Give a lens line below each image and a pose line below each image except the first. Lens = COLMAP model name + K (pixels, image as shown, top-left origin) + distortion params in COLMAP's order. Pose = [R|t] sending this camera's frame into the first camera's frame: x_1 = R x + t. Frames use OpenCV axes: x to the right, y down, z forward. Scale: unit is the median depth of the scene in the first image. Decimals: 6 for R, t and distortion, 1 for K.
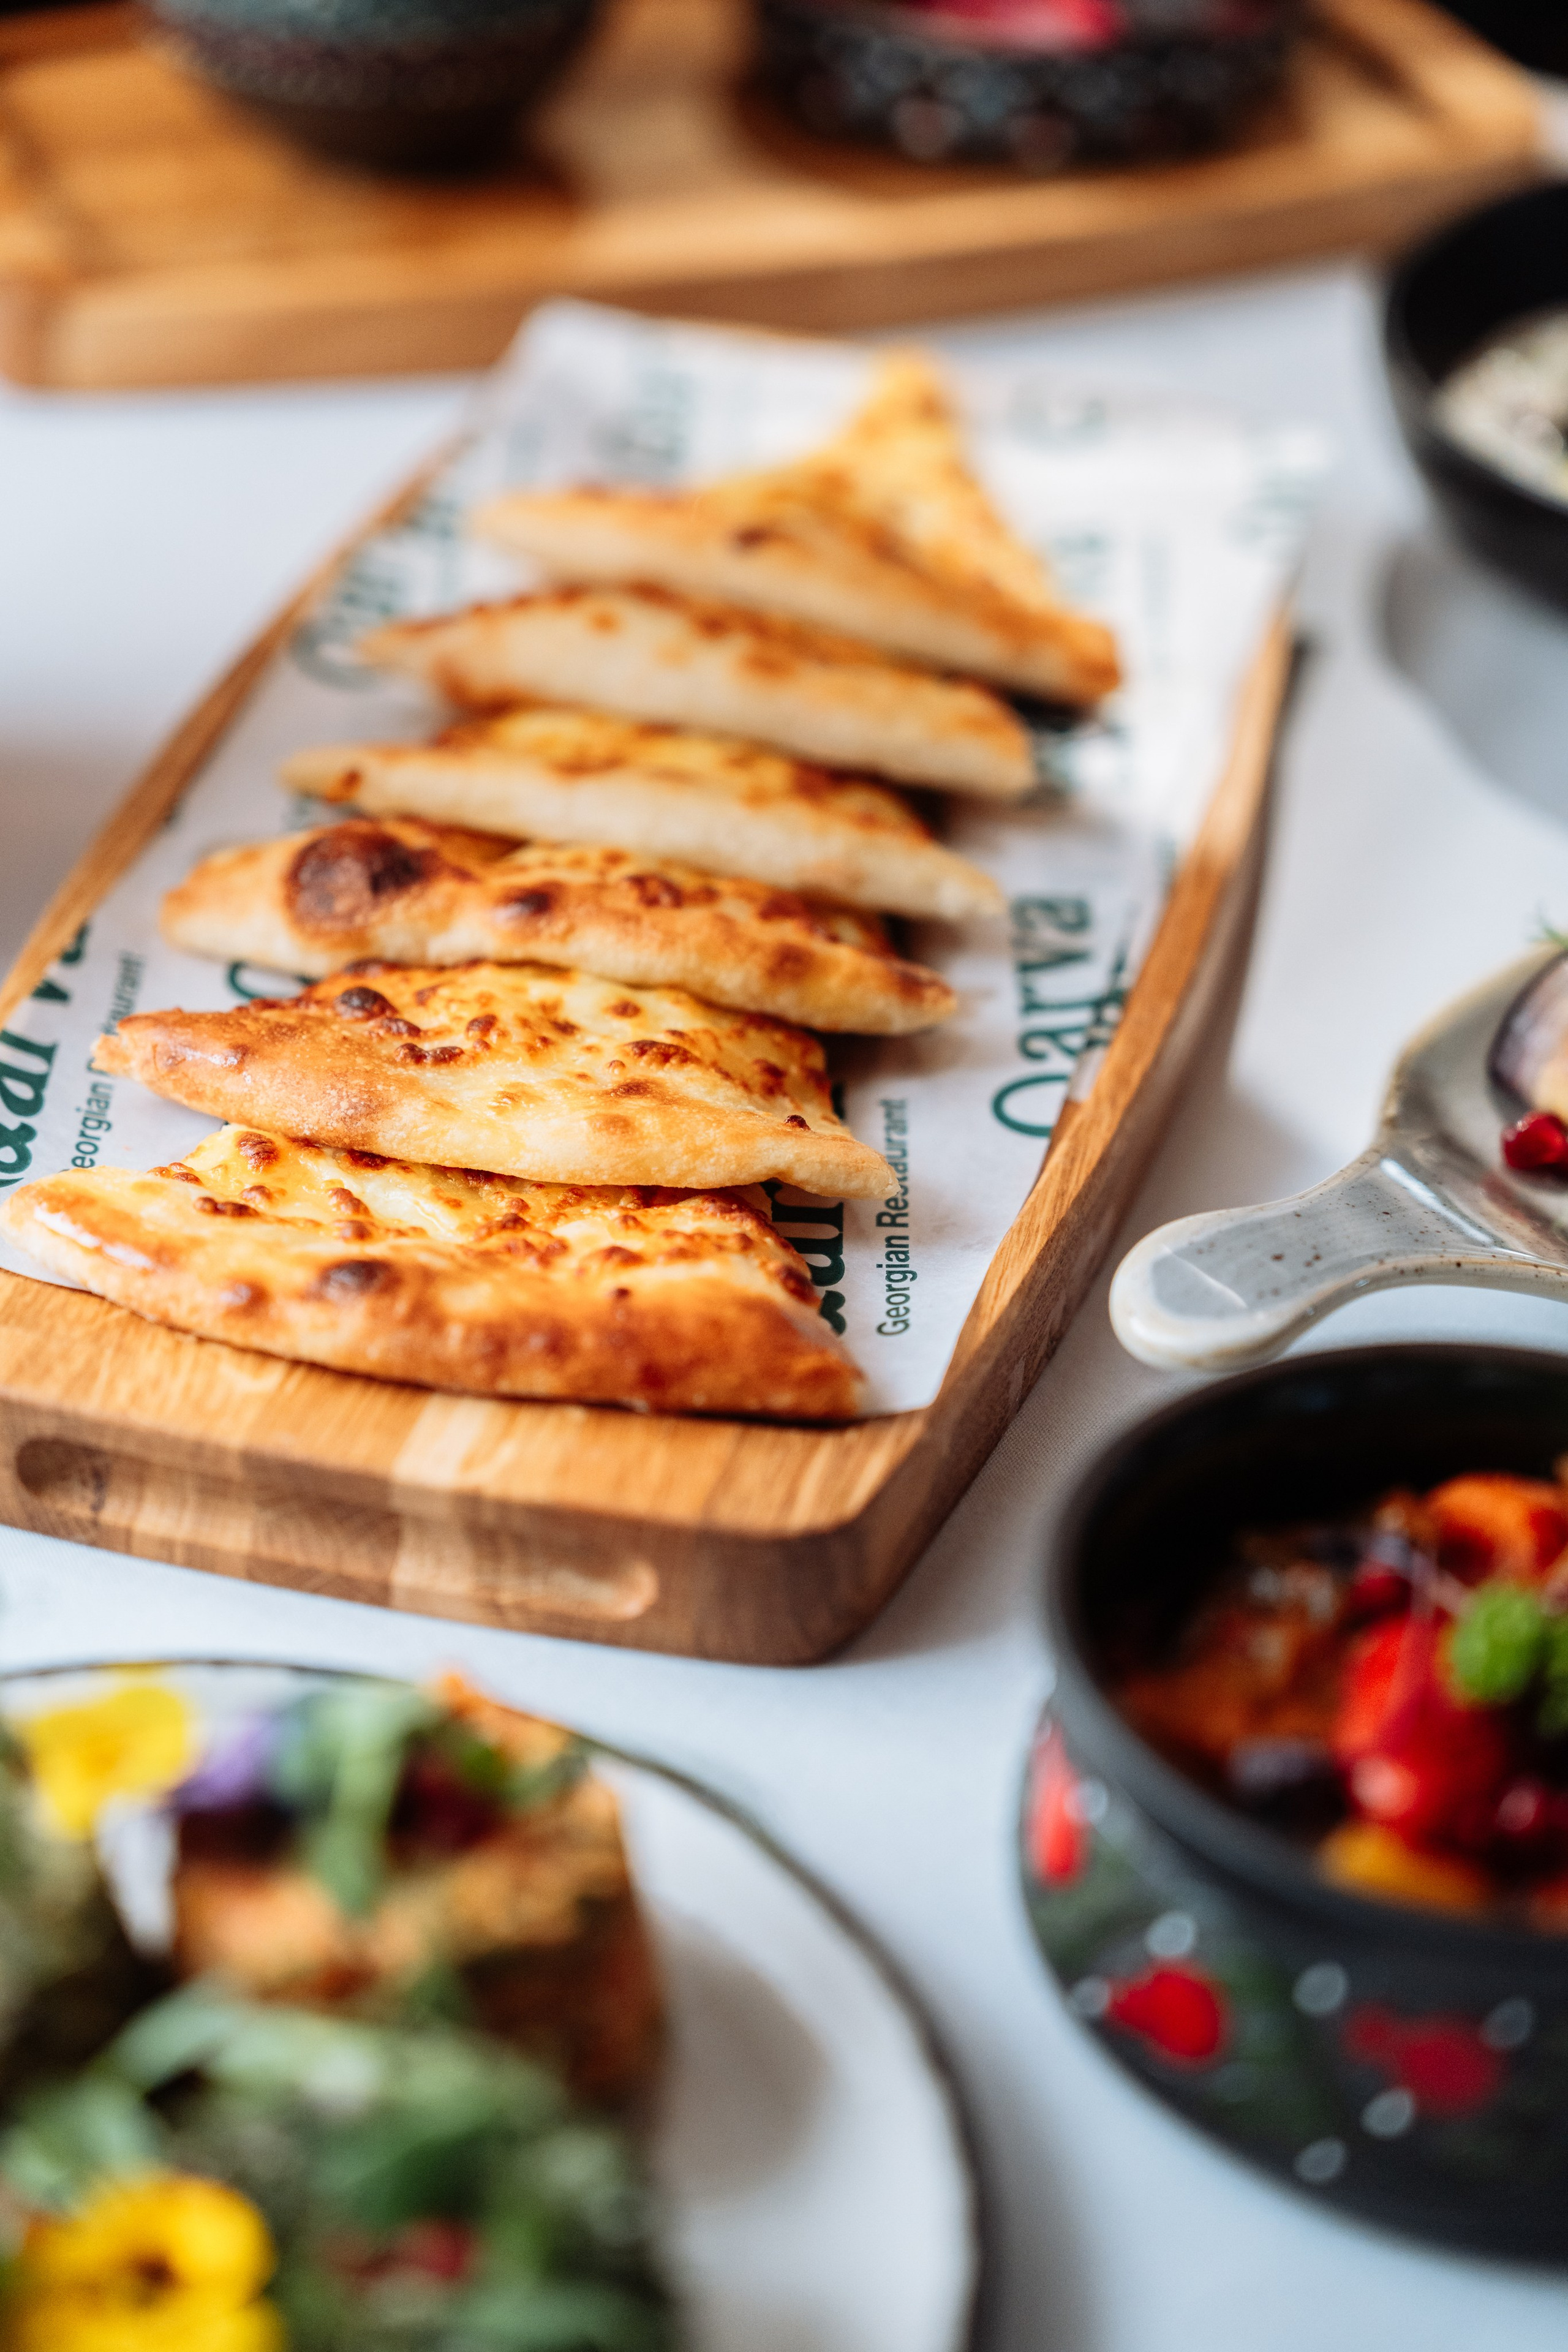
lens RADIAL K [[4443.5, 0, 787.7], [0, 4443.5, 1166.9], [0, 0, 1]] dist [0.011829, -0.052341]
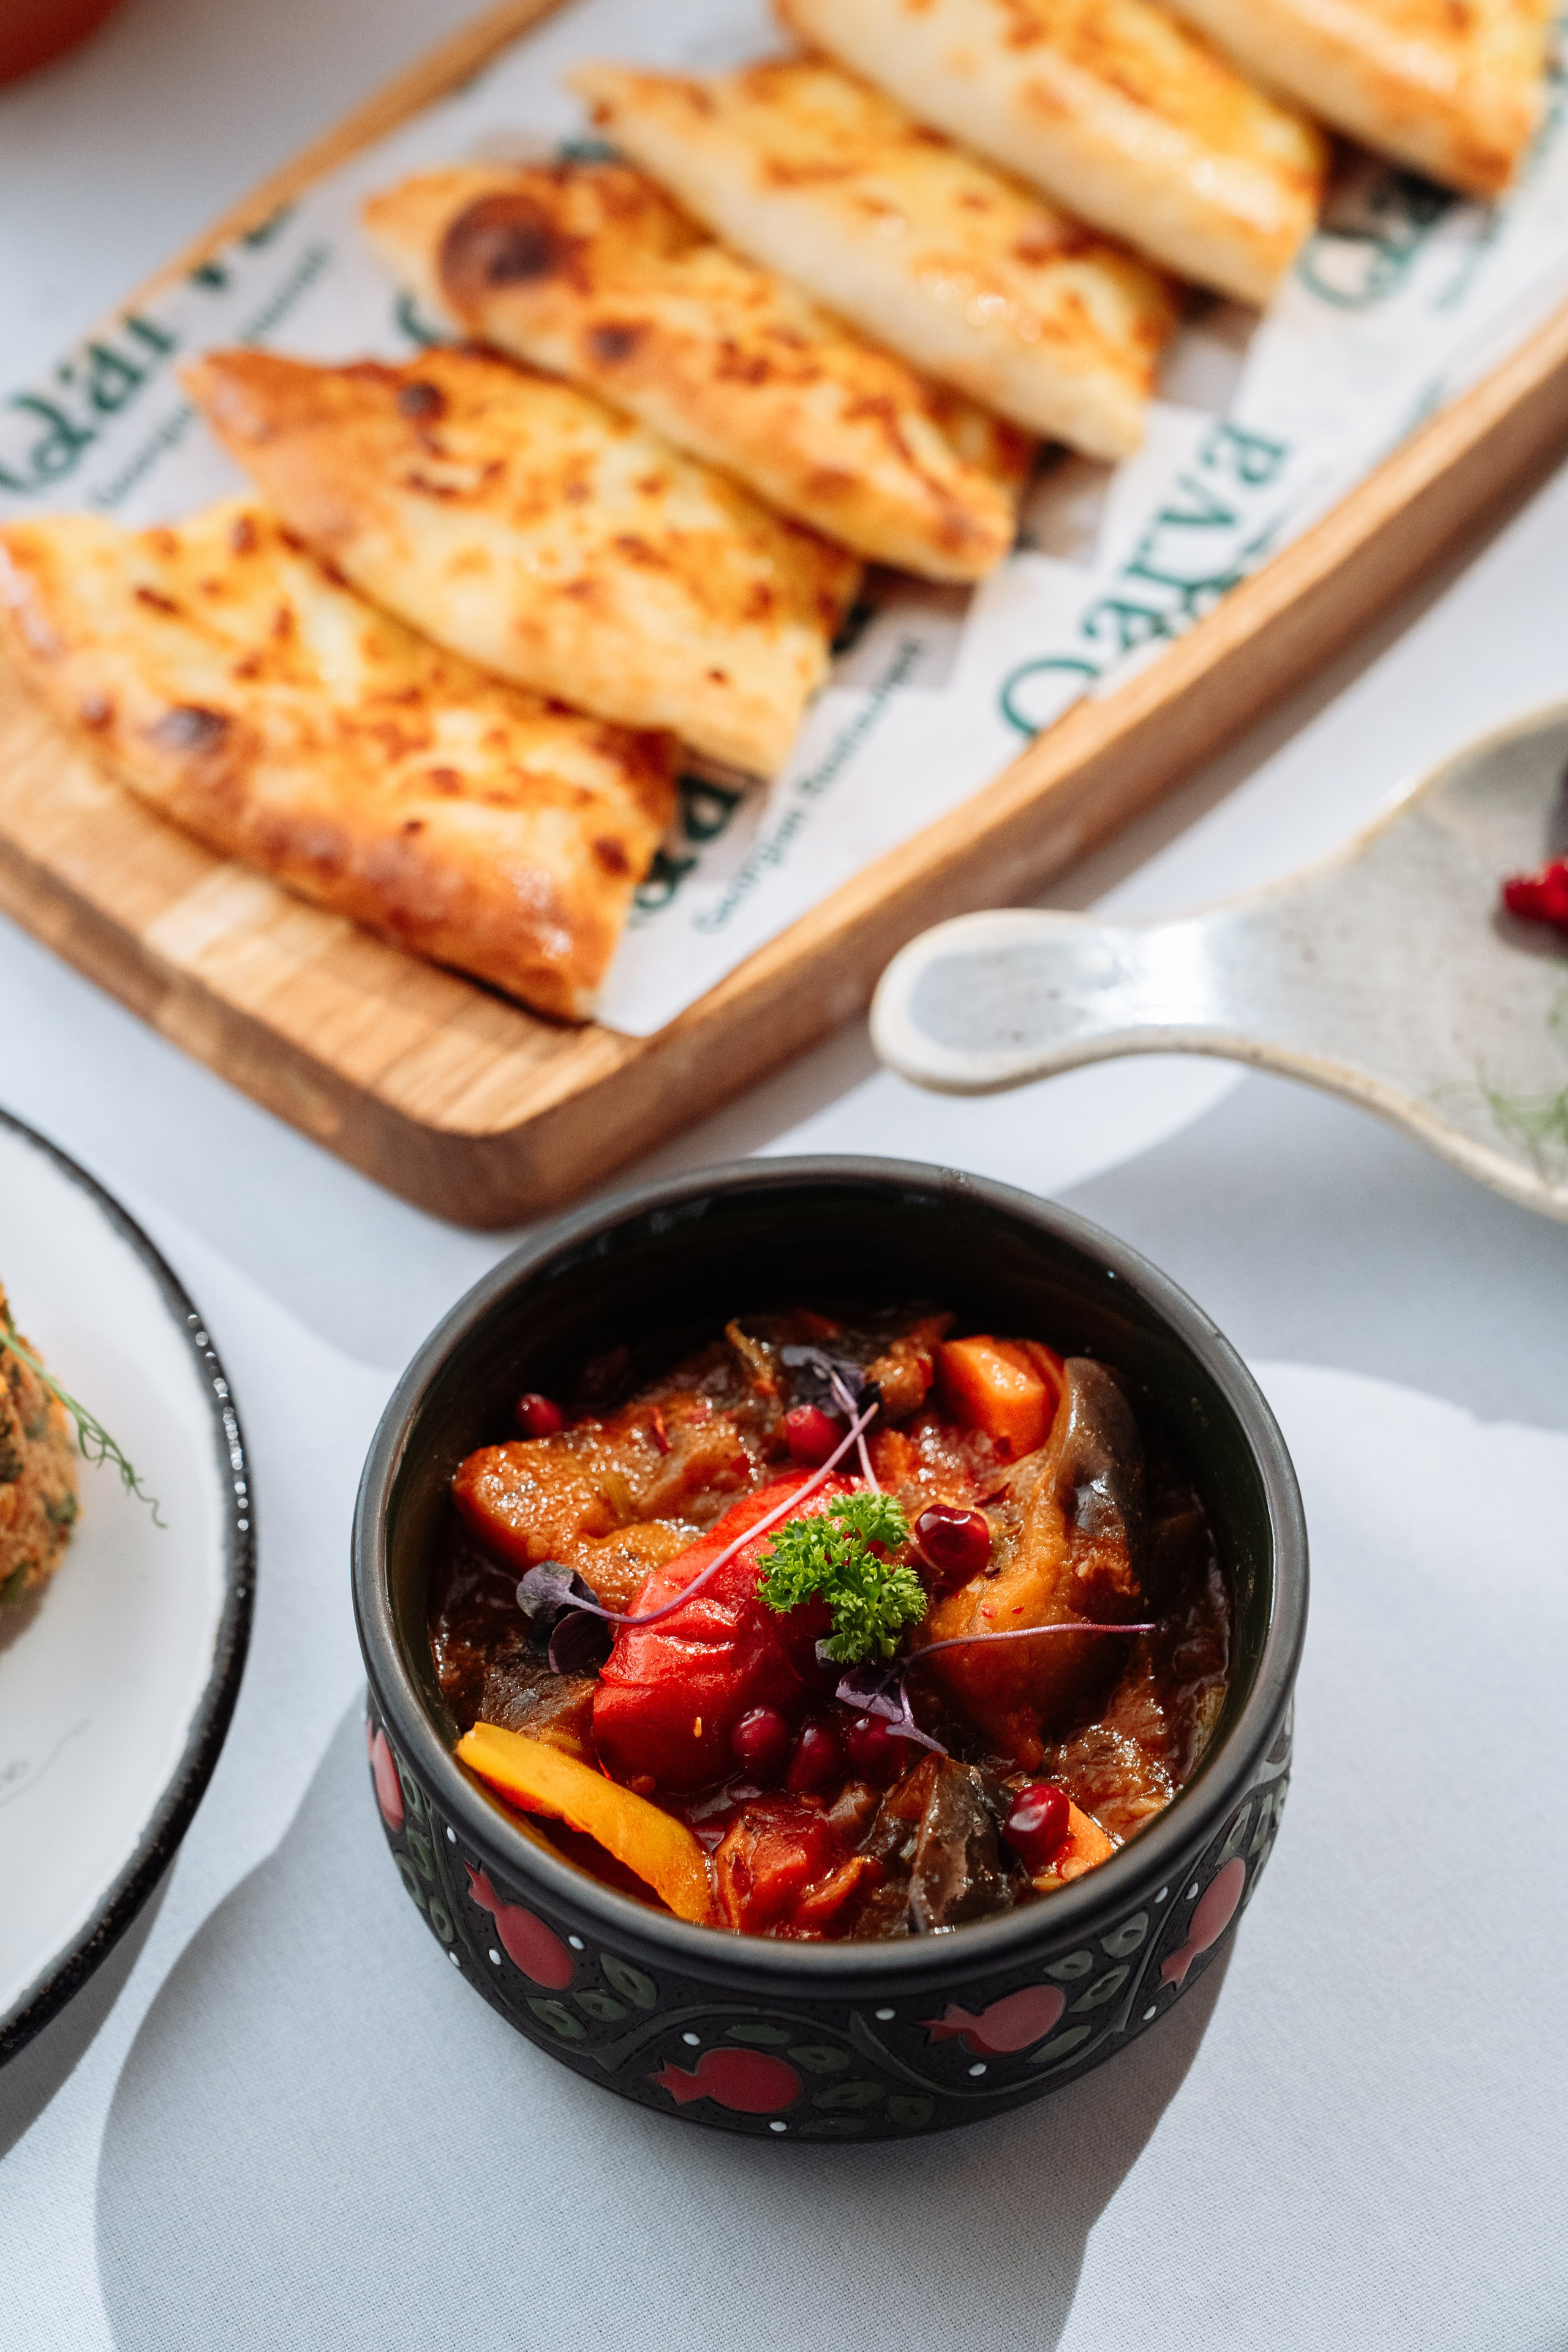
lens RADIAL K [[4468.1, 0, 799.3], [0, 4468.1, 1175.1], [0, 0, 1]] dist [-0.051161, 0.312478]
pose [[0.888247, 0.347859, -0.300019, 0.358363], [-0.227094, 0.900249, 0.371456, -0.285909], [0.399306, -0.261812, 0.878640, 0.118354]]
